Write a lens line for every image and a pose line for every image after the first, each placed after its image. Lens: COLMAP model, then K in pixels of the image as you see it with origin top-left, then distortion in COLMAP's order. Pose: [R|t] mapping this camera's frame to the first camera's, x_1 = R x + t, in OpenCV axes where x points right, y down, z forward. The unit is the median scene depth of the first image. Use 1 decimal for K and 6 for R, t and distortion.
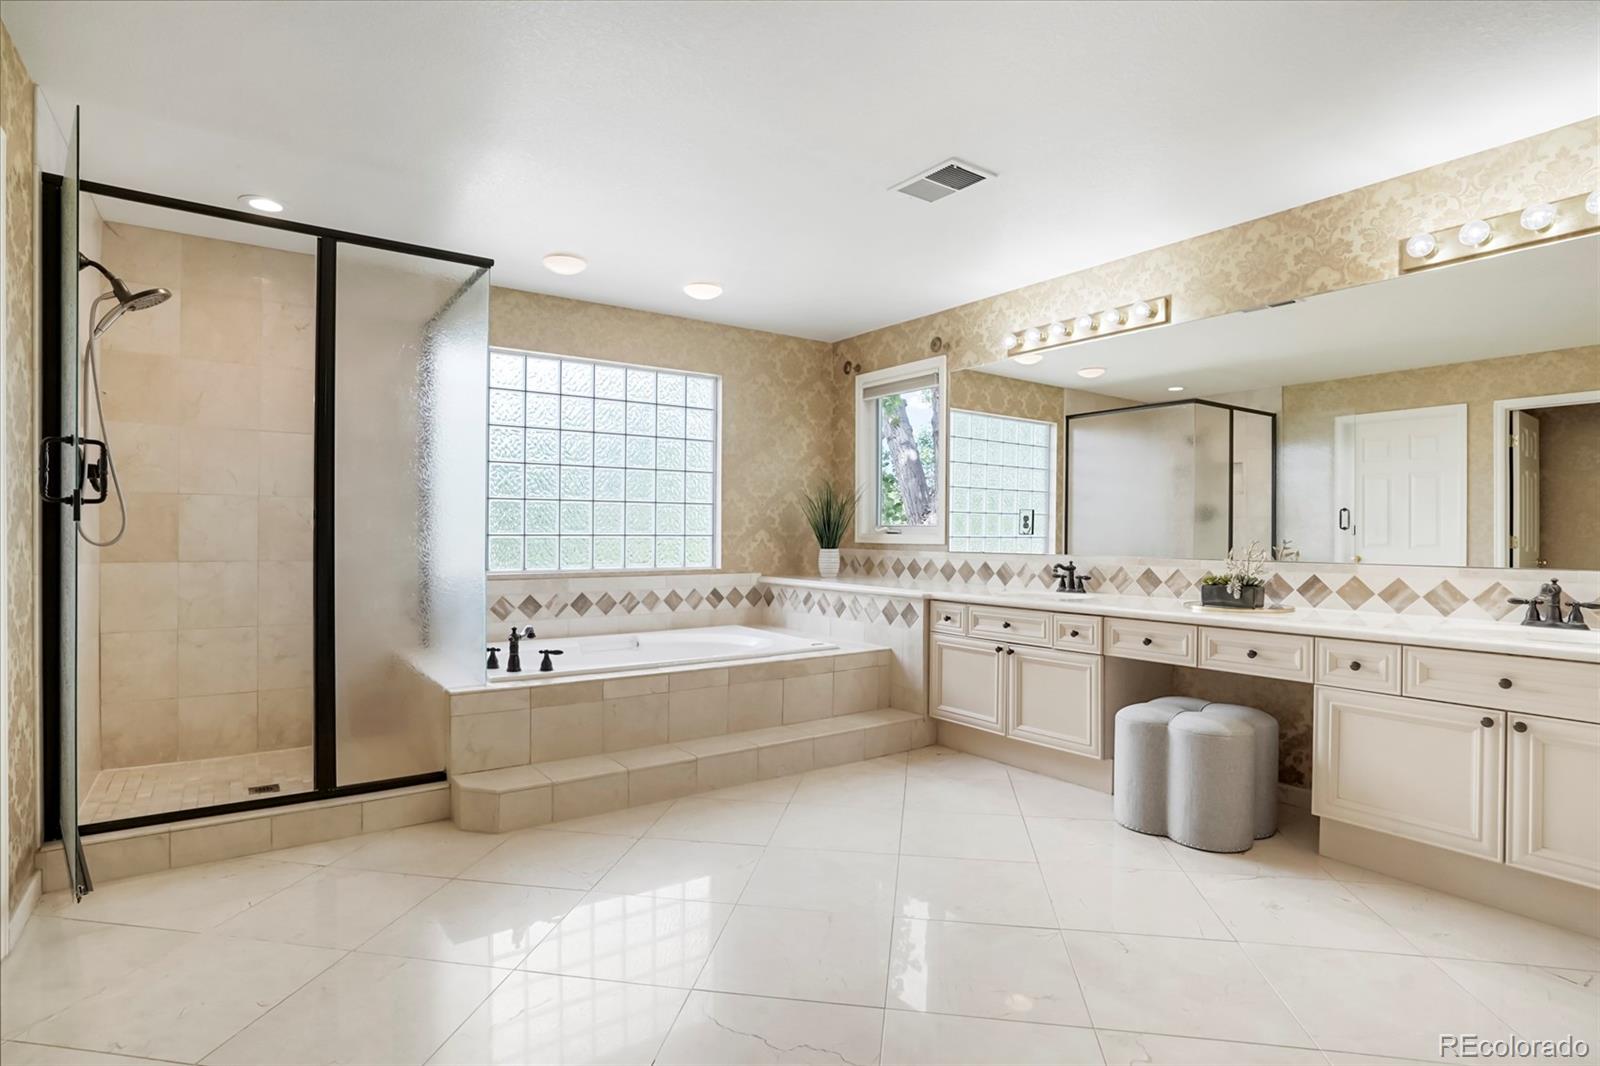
lens RADIAL K [[852.6, 0, 802.7], [0, 852.6, 539.2], [0, 0, 1]] dist [-0.038950, 0.014007]
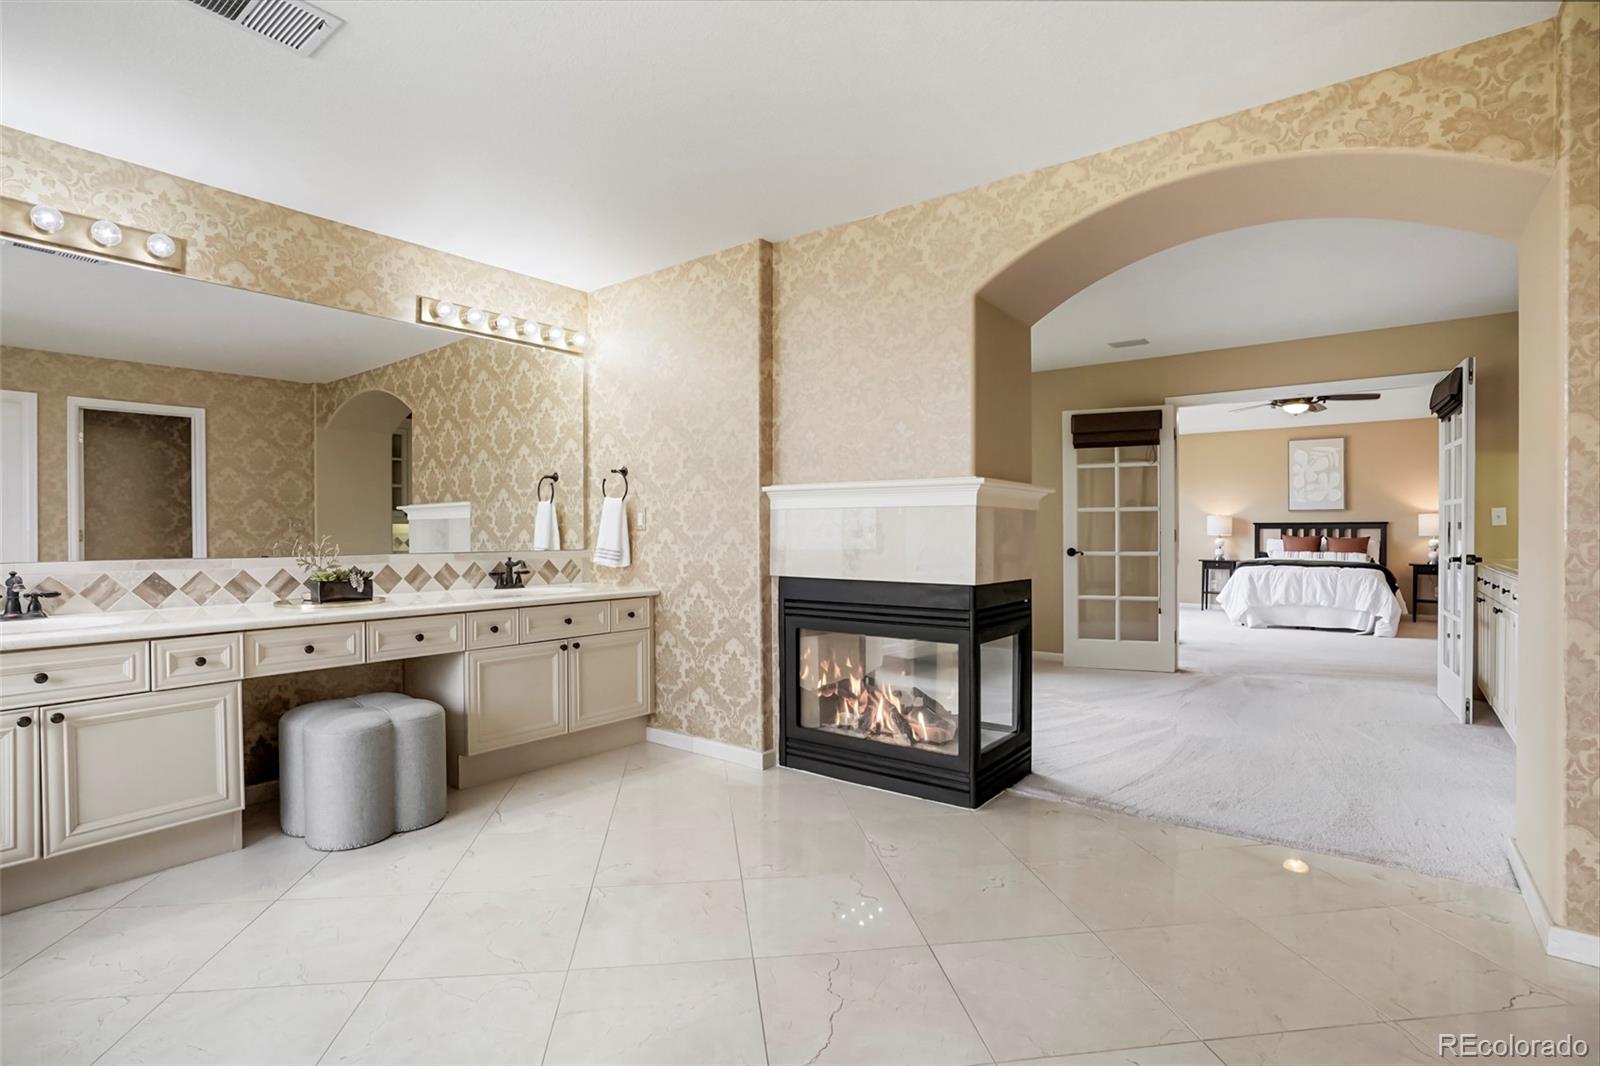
lens RADIAL K [[788.8, 0, 785.5], [0, 788.8, 536.6], [0, 0, 1]] dist [-0.038742, 0.010789]
pose [[-0.298950, -0.012547, 0.954186, -0.492291], [0.006362, 0.999865, 0.015141, -0.007660], [-0.954248, 0.010597, -0.298829, 0.705584]]
